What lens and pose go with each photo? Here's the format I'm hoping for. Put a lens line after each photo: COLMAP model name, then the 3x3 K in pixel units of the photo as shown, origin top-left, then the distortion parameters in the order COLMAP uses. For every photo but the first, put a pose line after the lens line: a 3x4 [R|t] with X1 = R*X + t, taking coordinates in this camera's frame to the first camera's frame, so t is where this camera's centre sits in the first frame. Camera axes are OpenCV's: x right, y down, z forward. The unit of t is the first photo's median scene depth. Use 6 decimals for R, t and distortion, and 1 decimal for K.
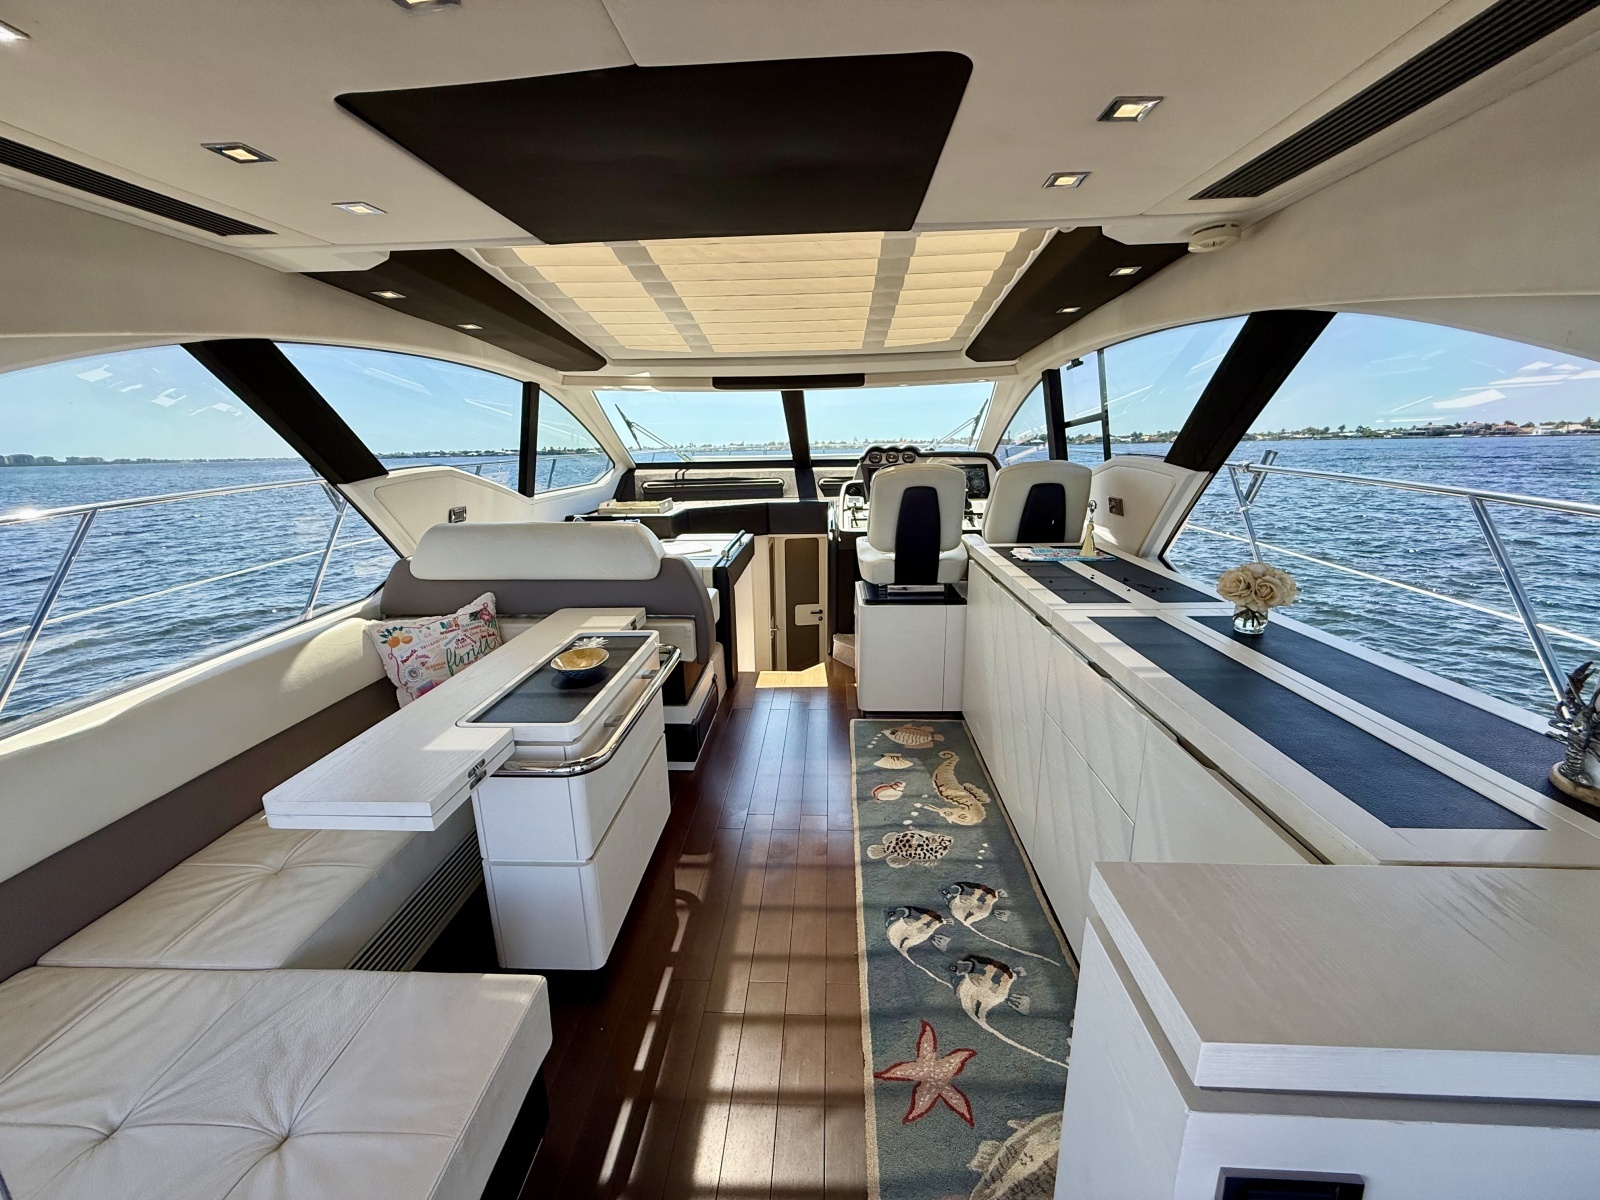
lens RADIAL K [[641.1, 0, 806.5], [0, 641.1, 595.2], [0, 0, 1]] dist [-0.000674, 0.000416]
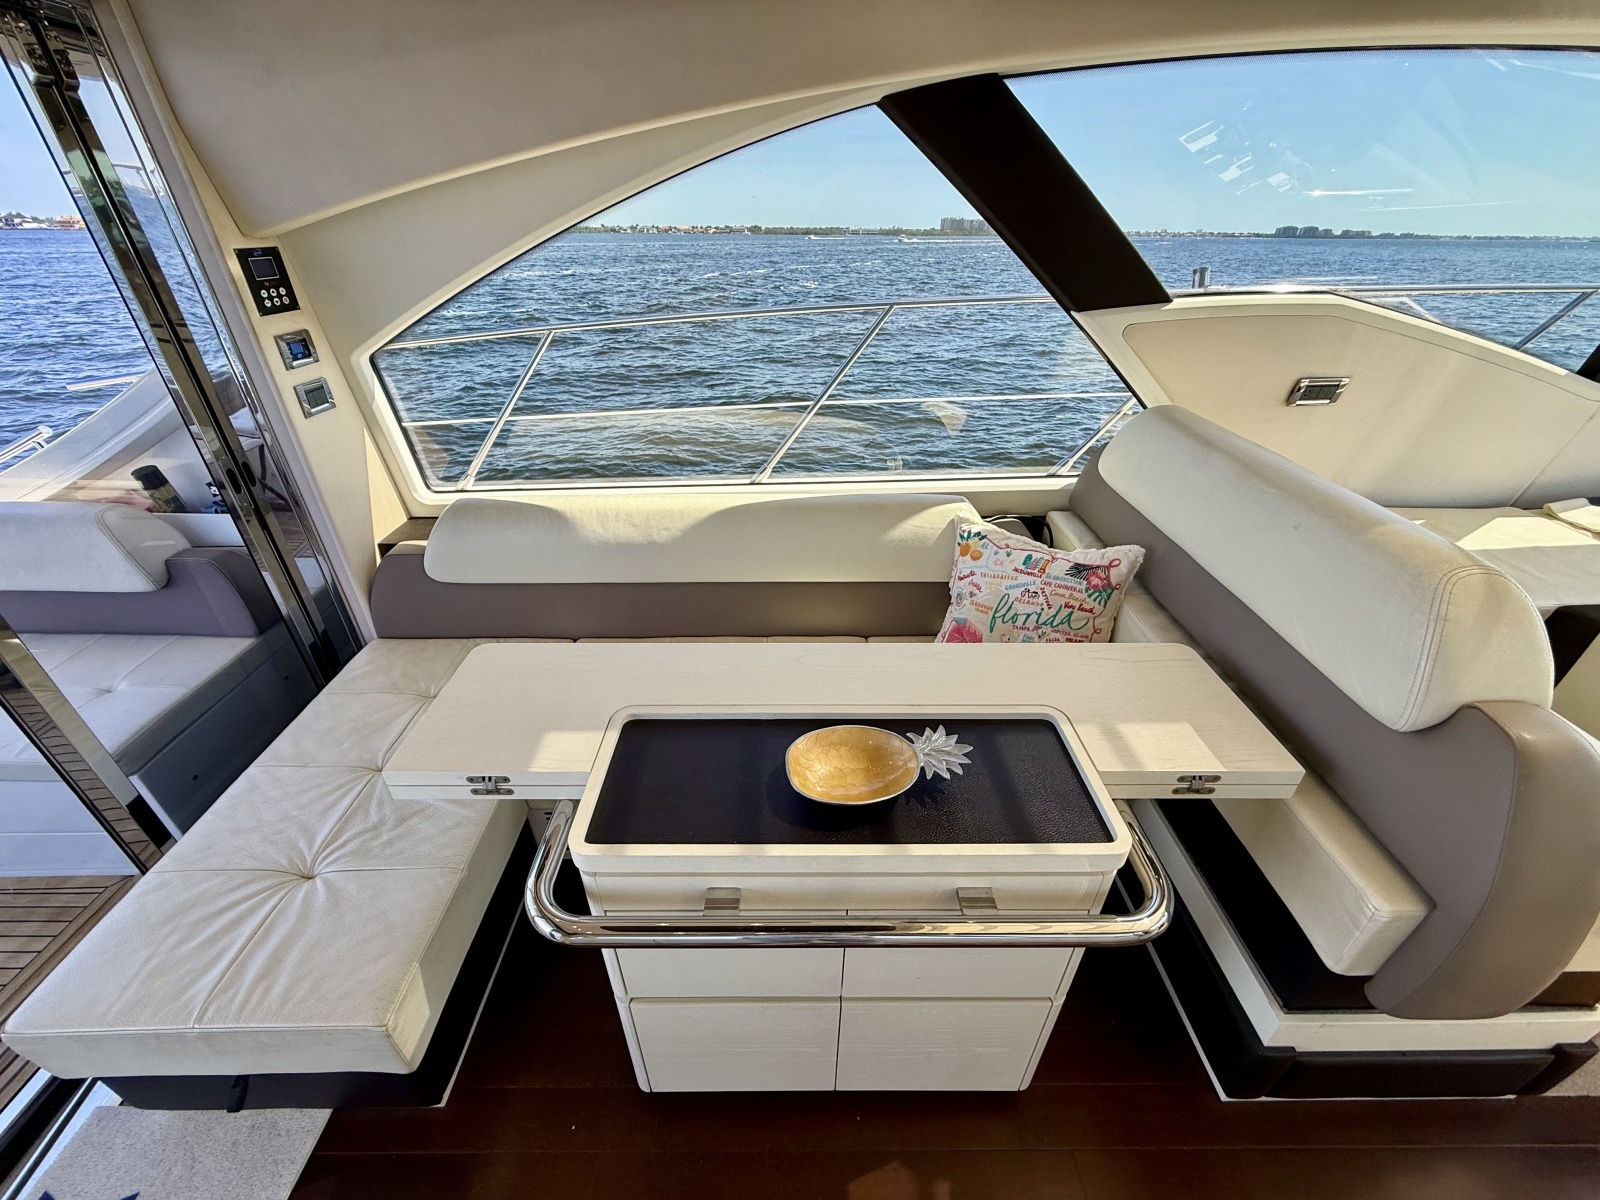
lens RADIAL K [[641.1, 0, 800.3], [0, 641.1, 597.1], [0, 0, 1]] dist [-0.000674, 0.000416]
pose [[0.038830, 0.522501, -0.851754, 0.004286], [-0.239695, 0.832380, 0.499689, -0.186677], [0.970071, 0.184758, 0.157562, 0.650037]]
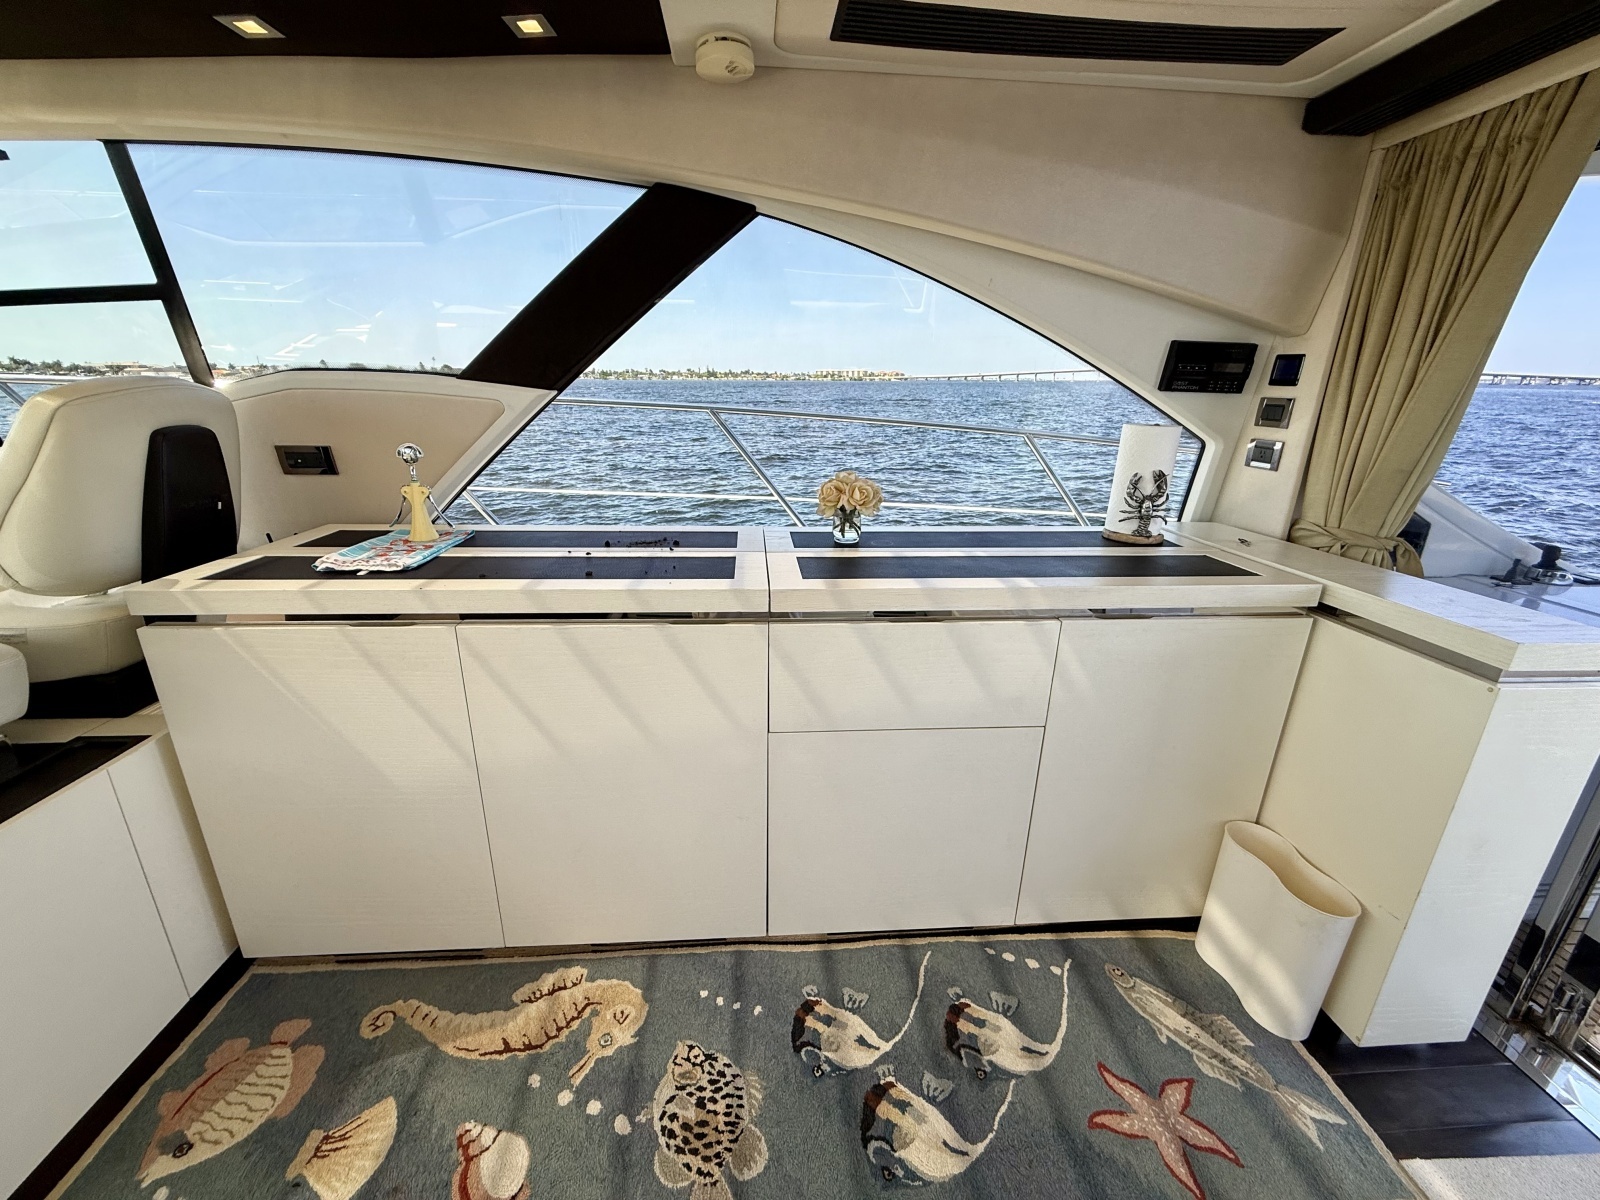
lens RADIAL K [[641.1, 0, 803.6], [0, 641.1, 588.9], [0, 0, 1]] dist [-0.000674, 0.000416]
pose [[-0.110024, -0.290983, 0.950381, -0.197393], [0.224510, 0.924197, 0.308958, -0.137532], [-0.968241, 0.247362, -0.036355, 0.773562]]
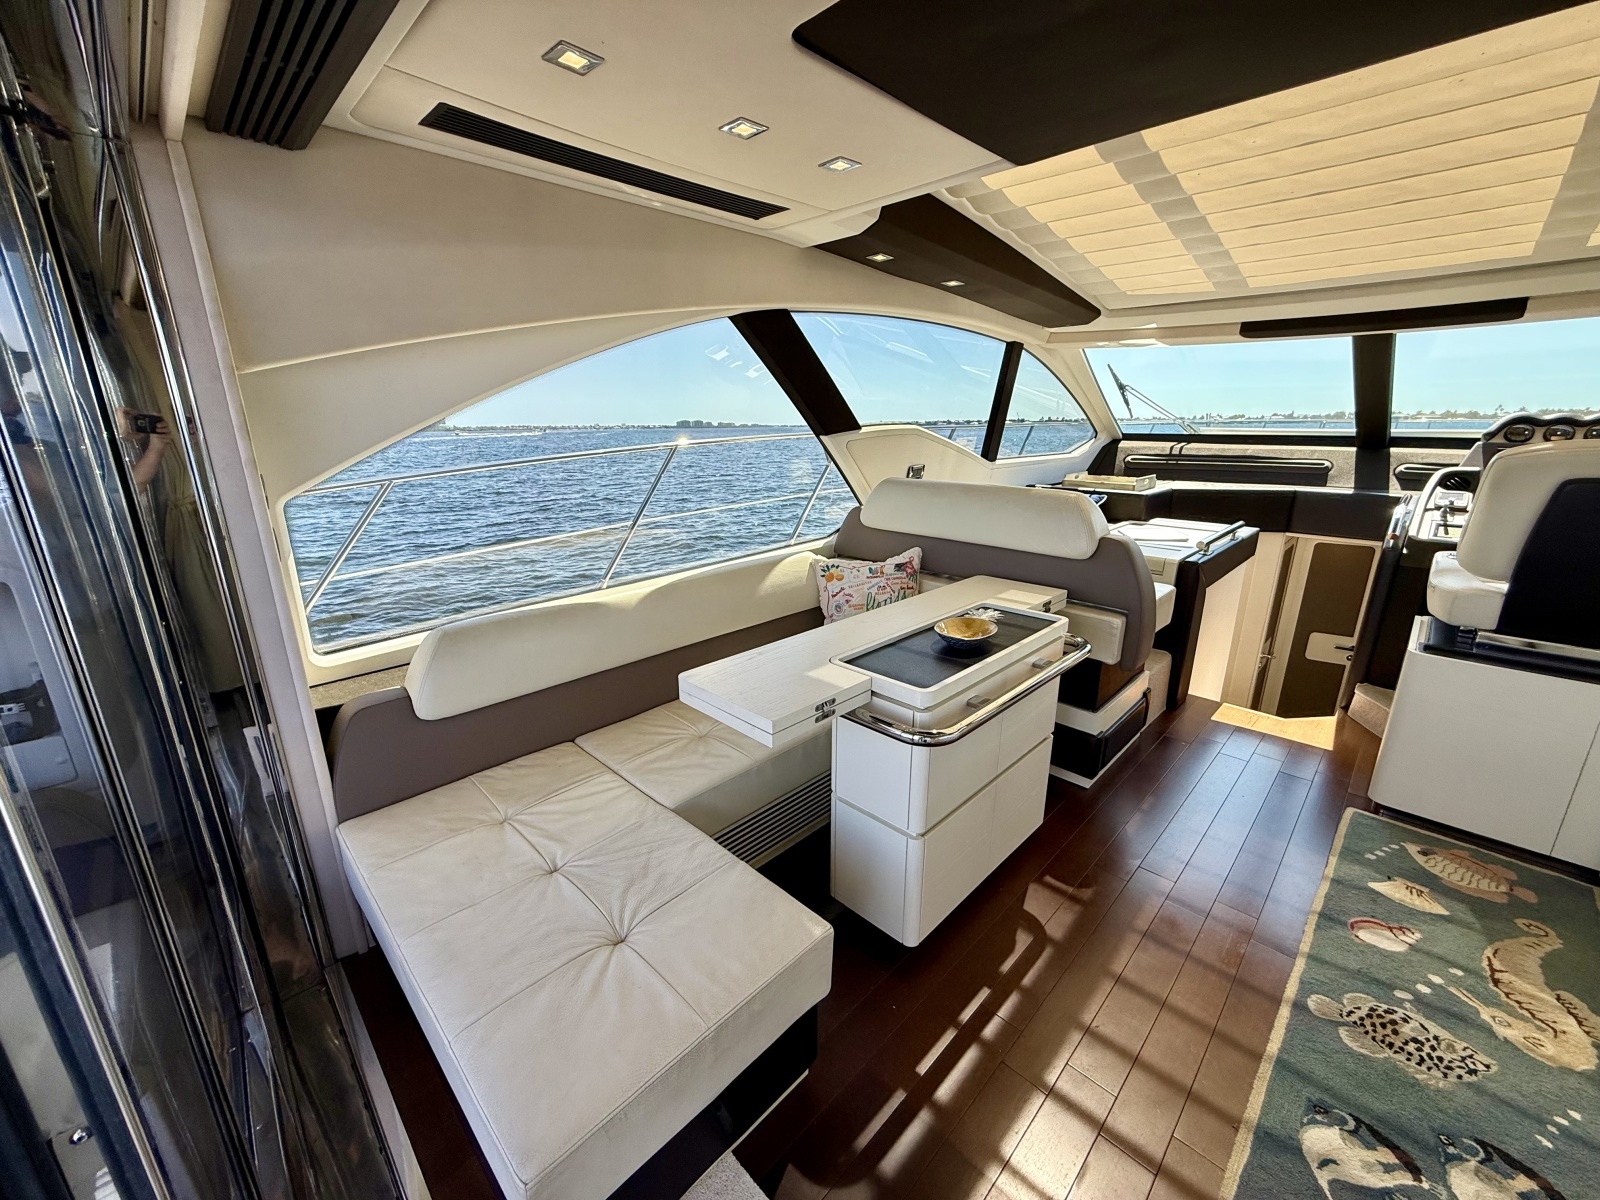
lens RADIAL K [[641.1, 0, 797.6], [0, 641.1, 599.9], [0, 0, 1]] dist [-0.000674, 0.000416]
pose [[0.735561, 0.197796, -0.647941, 0.048463], [-0.169256, 0.979753, 0.106944, 0.001073], [0.655975, 0.031004, 0.754146, 0.104113]]
